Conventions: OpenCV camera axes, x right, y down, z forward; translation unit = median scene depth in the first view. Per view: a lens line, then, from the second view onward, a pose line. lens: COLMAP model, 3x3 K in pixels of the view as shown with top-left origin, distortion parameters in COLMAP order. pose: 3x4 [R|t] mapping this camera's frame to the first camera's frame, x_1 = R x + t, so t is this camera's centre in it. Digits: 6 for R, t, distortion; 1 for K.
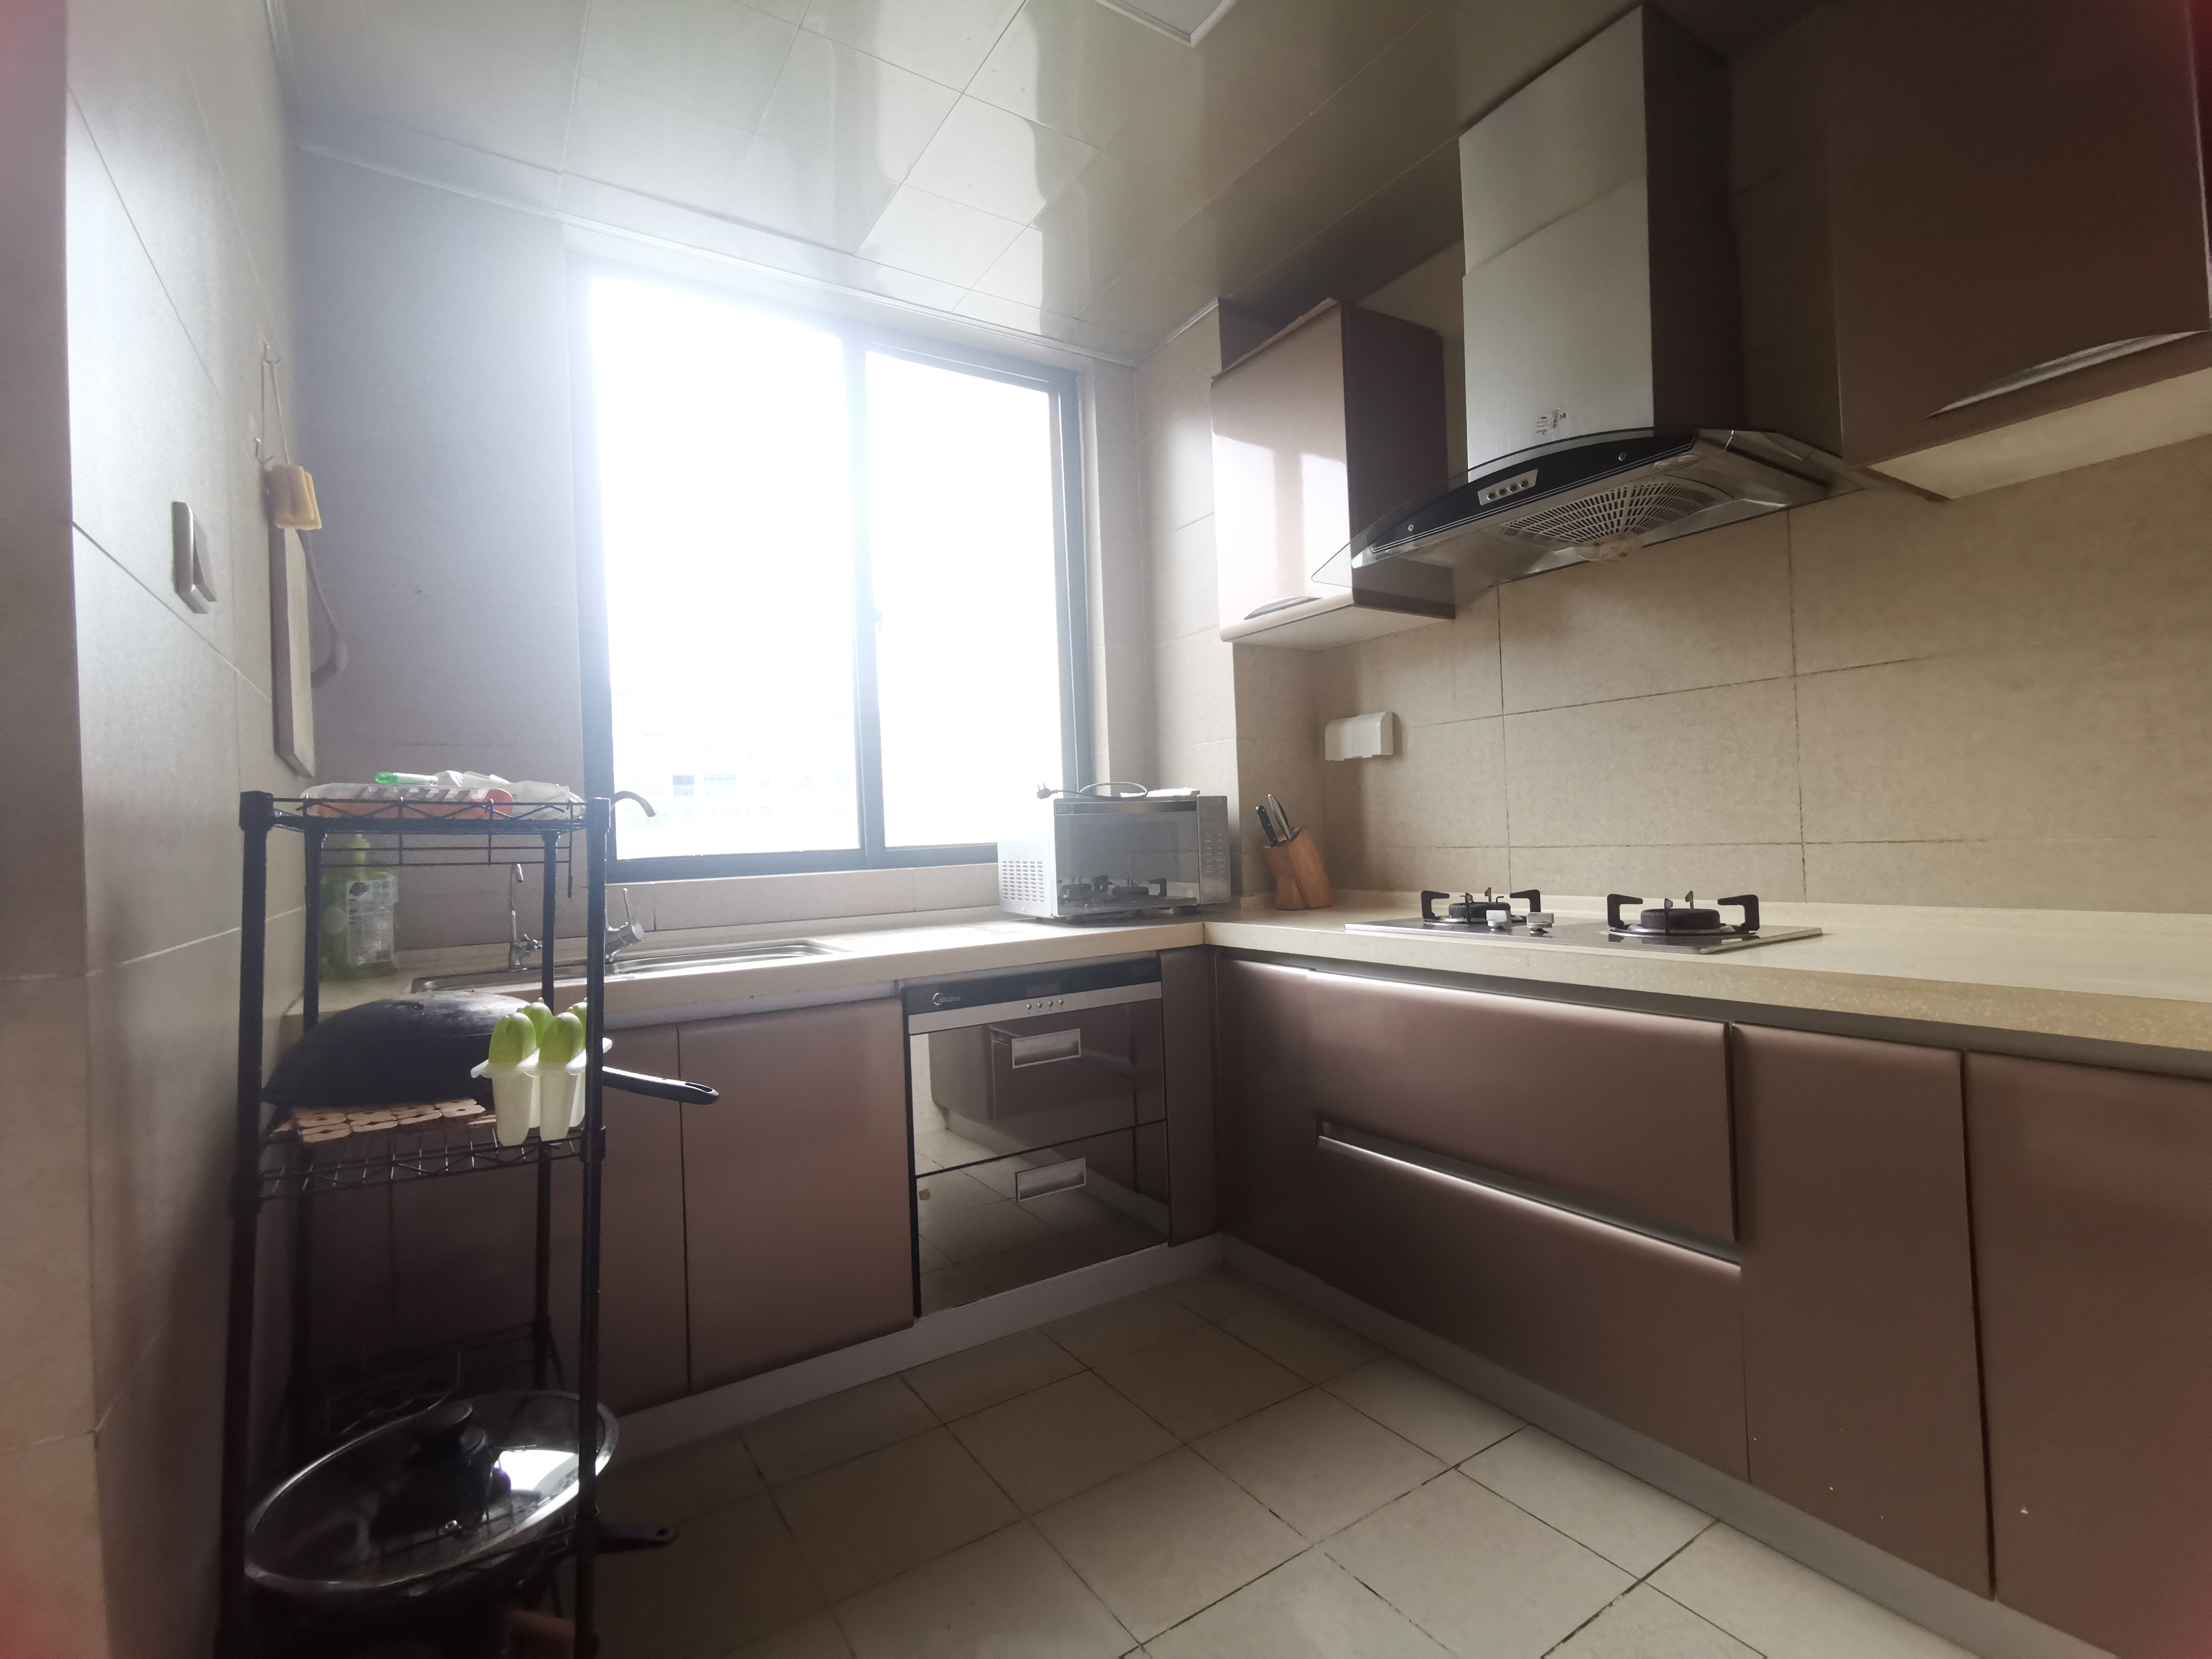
lens RADIAL K [[1019.6, 0, 1106.0], [0, 1019.6, 829.5], [0, 0, 1]] dist [0.000658, 0.000083]
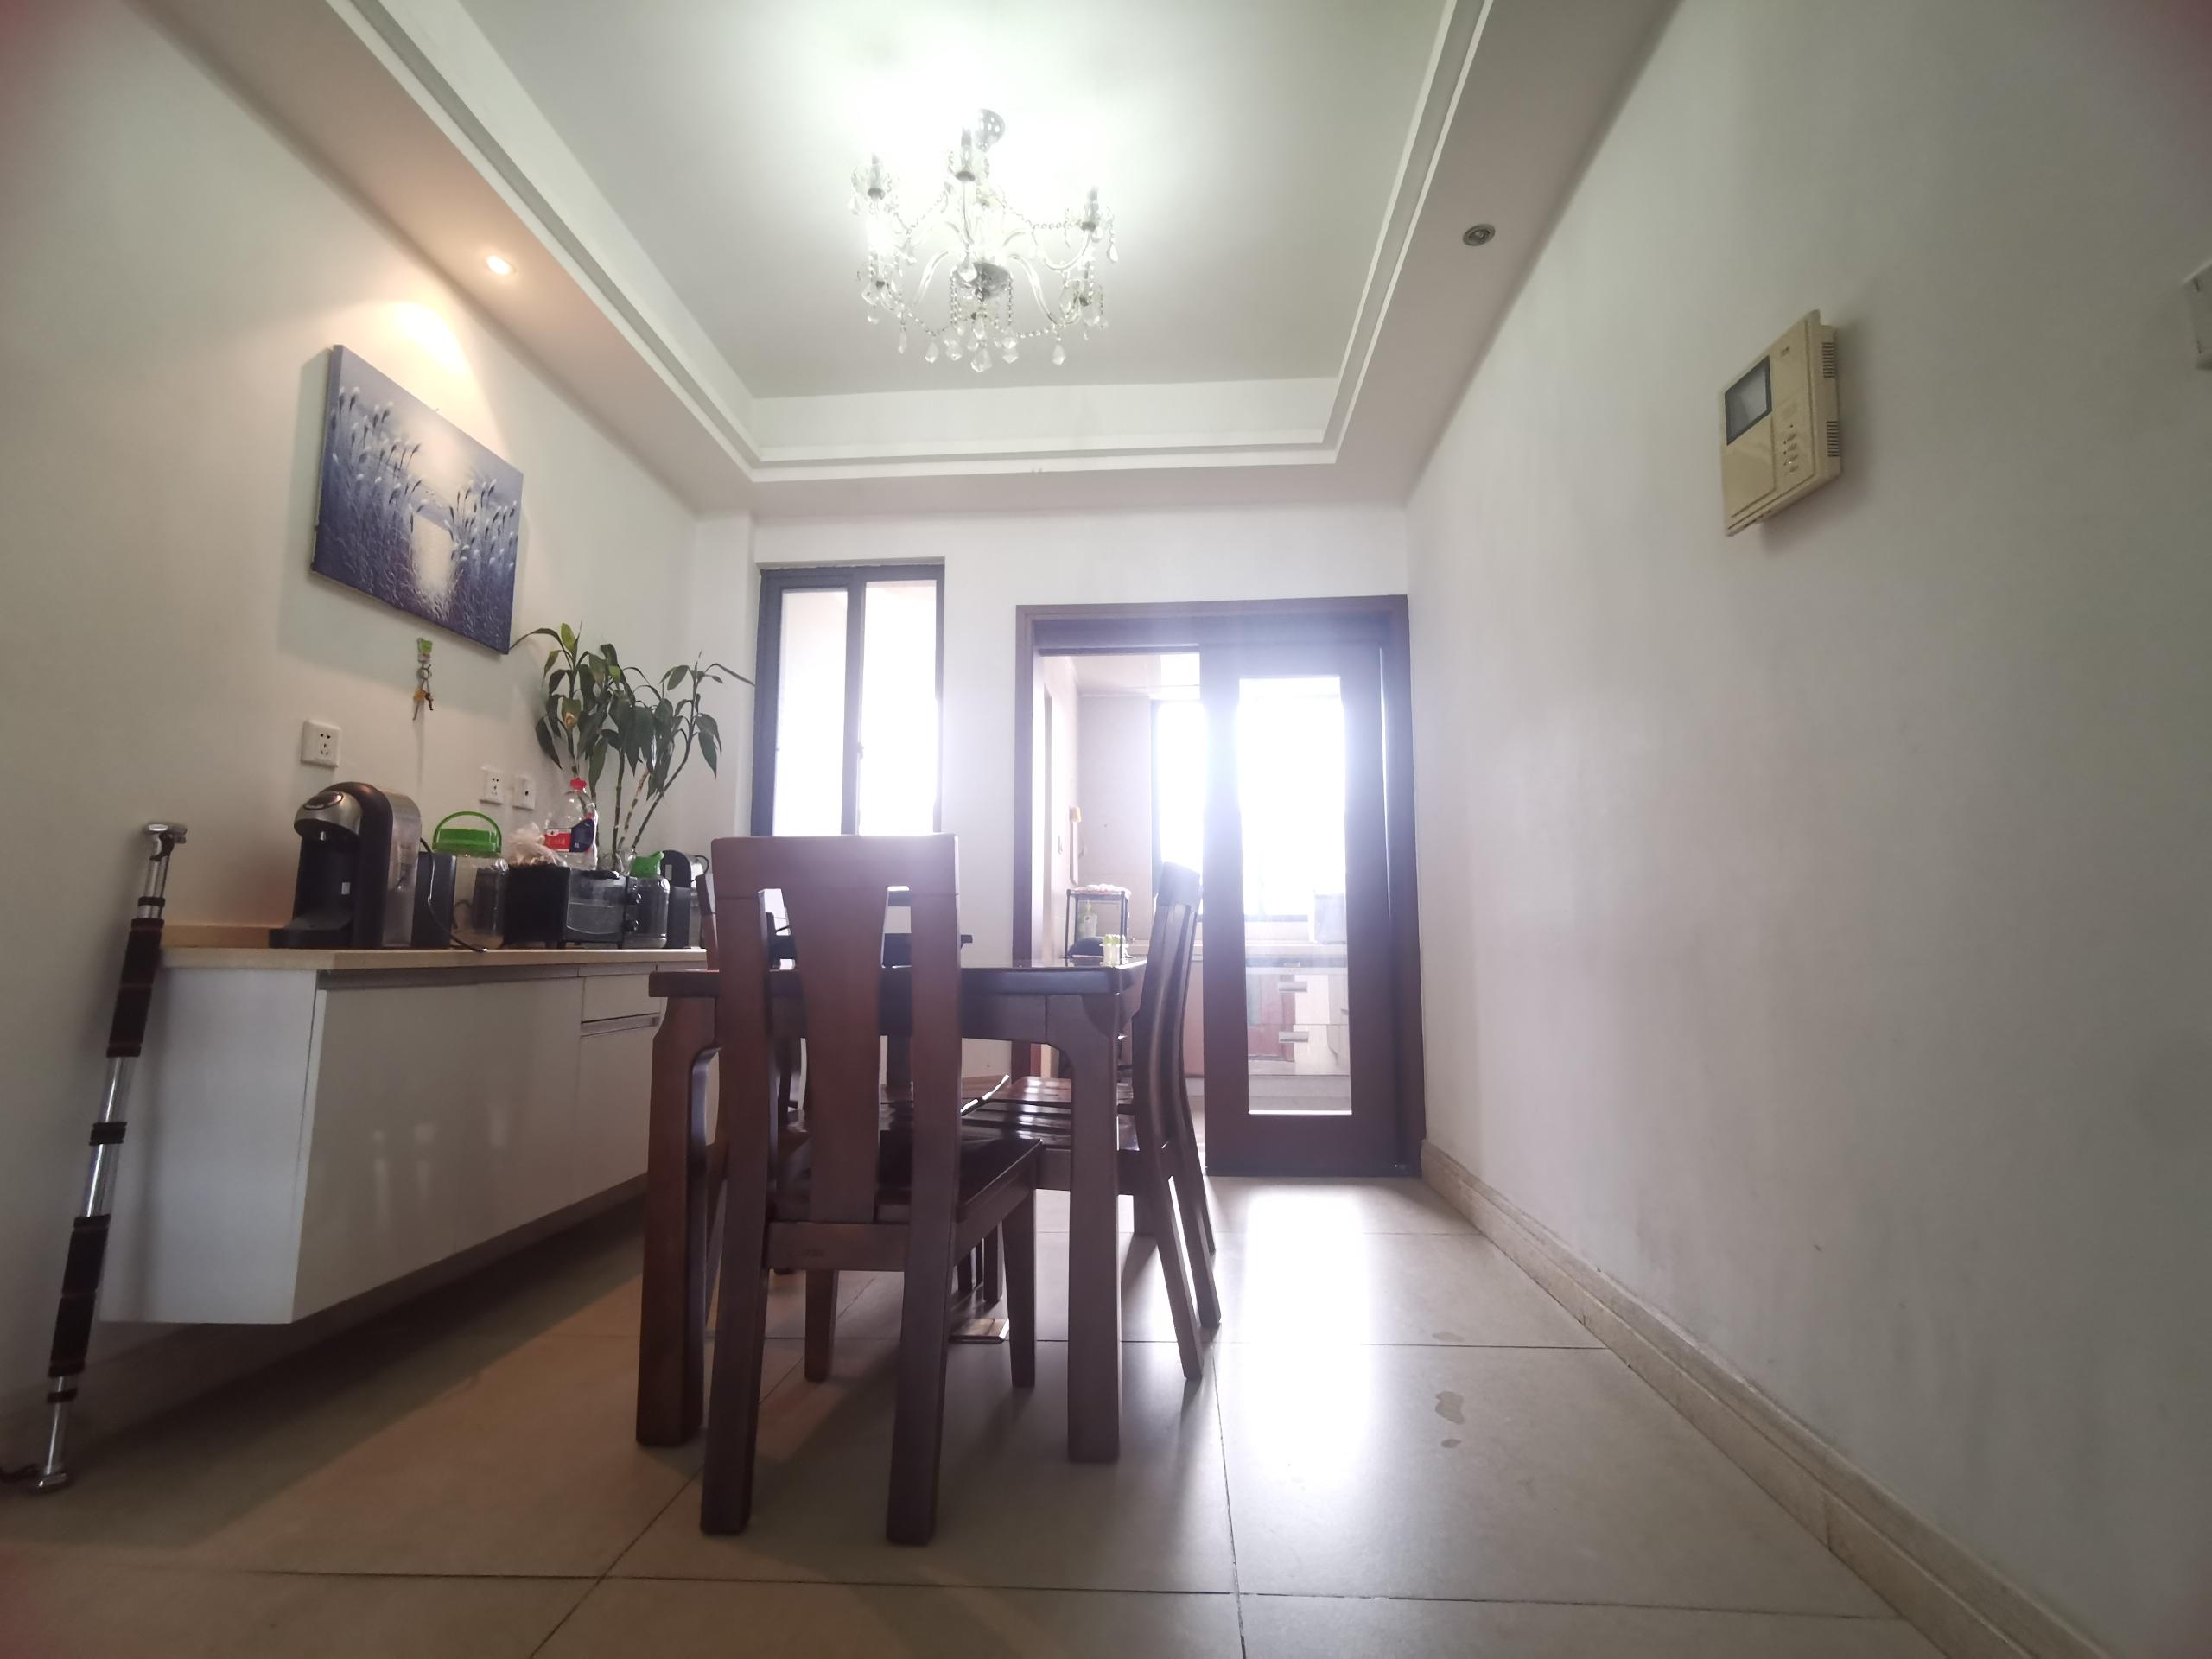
lens RADIAL K [[1019.6, 0, 1106.0], [0, 1019.6, 829.5], [0, 0, 1]] dist [0.000658, 0.000083]
pose [[0.803642, -0.035485, -0.594054, 1.600398], [-0.023997, 0.995477, -0.091927, 0.087230], [0.594629, 0.088132, 0.799156, -2.028440]]
